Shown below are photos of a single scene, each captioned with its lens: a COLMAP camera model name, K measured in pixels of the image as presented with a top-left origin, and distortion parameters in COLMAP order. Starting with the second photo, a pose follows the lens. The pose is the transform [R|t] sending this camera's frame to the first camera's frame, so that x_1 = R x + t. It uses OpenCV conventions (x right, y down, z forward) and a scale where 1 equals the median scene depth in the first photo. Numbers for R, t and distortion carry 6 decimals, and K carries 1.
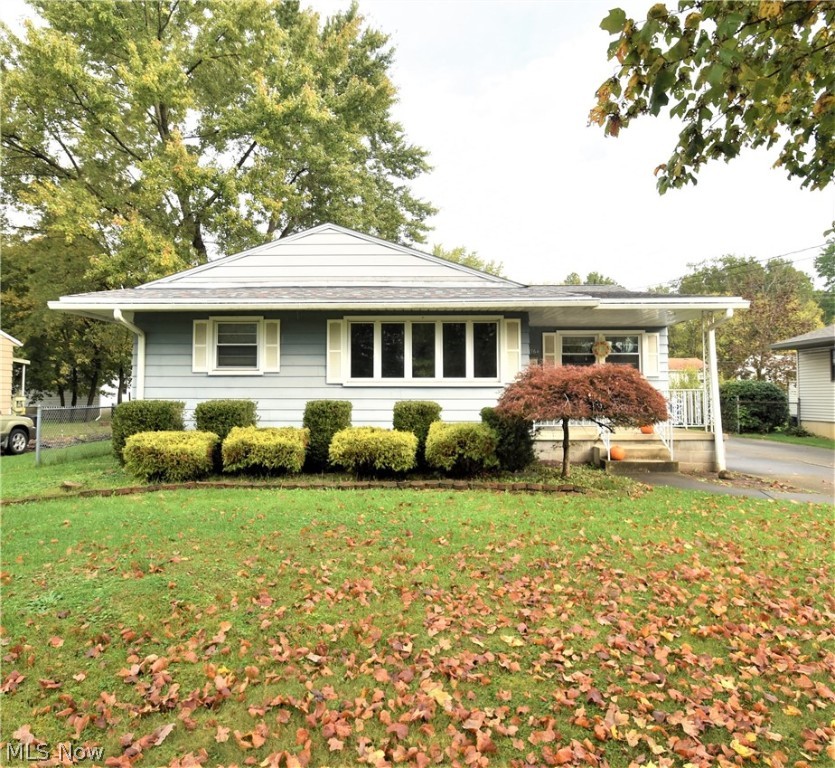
lens RADIAL K [[569.0, 0, 409.8], [0, 569.0, 366.0], [0, 0, 1]] dist [0.002000, 0.000637]
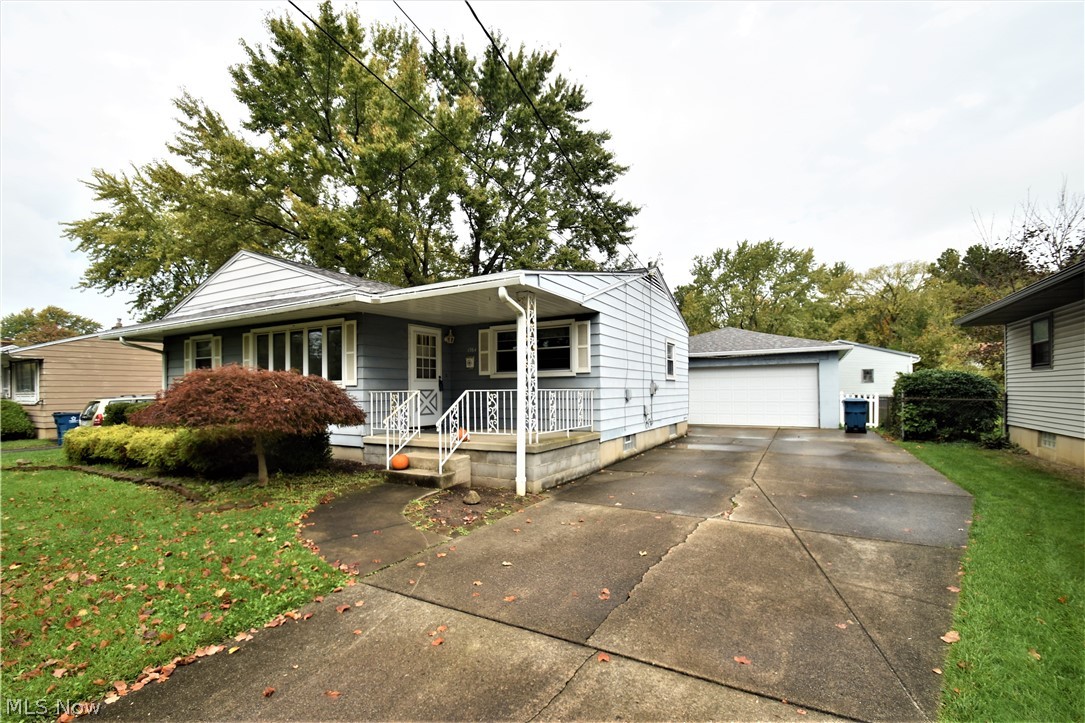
lens RADIAL K [[477.9, 0, 541.6], [0, 477.9, 387.0], [0, 0, 1]] dist [0.013460, -0.015528]
pose [[0.884118, -0.012245, -0.467104, 0.700594], [0.034443, 0.998645, 0.039014, 0.009326], [0.465993, -0.050581, 0.883341, 0.337853]]
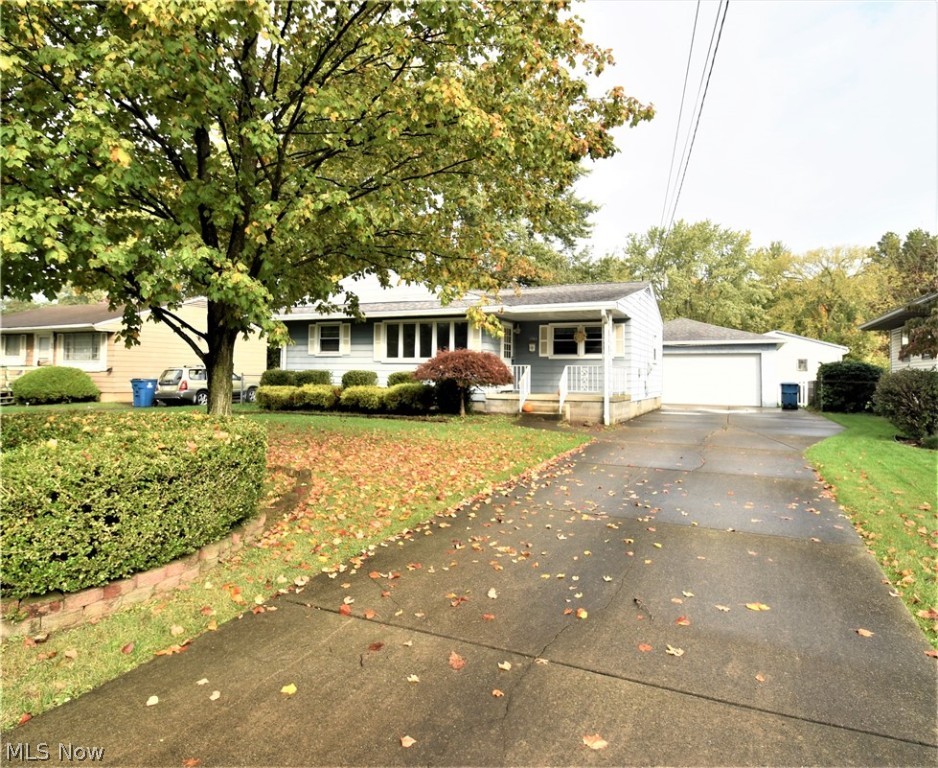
lens RADIAL K [[591.6, 0, 466.3], [0, 591.6, 345.9], [0, 0, 1]] dist [0.001988, -0.001632]
pose [[0.916527, -0.008147, -0.399890, 0.645334], [0.007949, 0.999966, -0.002155, -0.006614], [0.399894, -0.001203, 0.916560, -0.385857]]
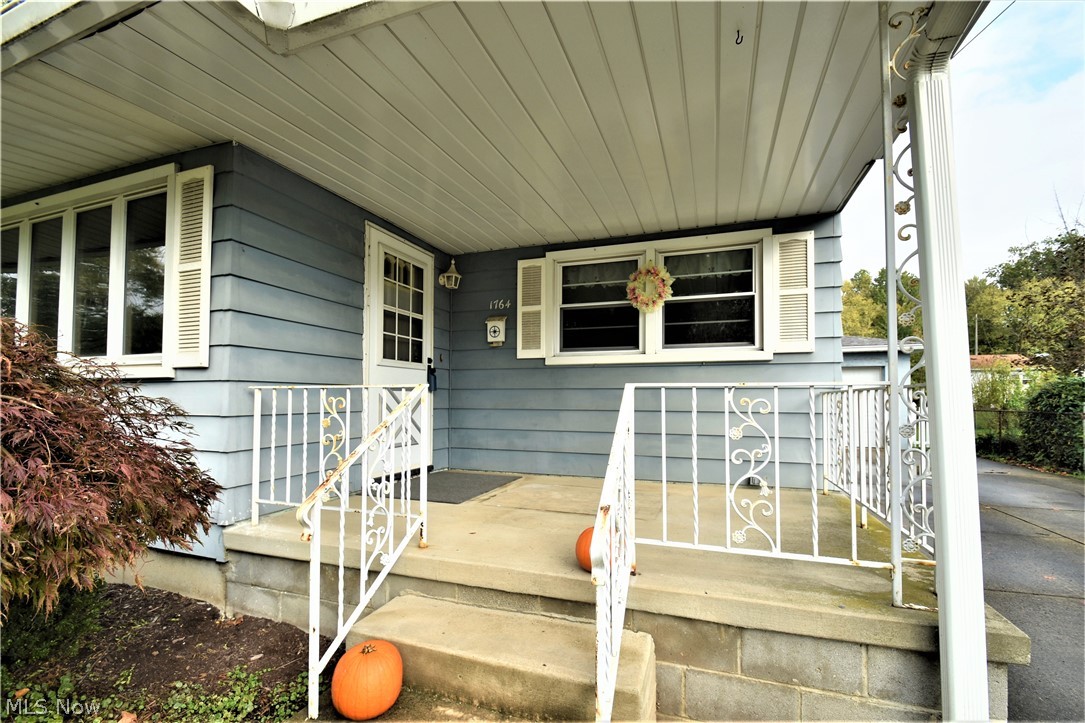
lens RADIAL K [[477.9, 0, 541.6], [0, 477.9, 387.0], [0, 0, 1]] dist [0.013460, -0.015528]
pose [[0.947124, -0.003916, -0.320844, 0.370682], [0.013310, 0.999544, 0.027092, 0.029731], [0.320592, -0.029930, 0.946744, 0.652541]]
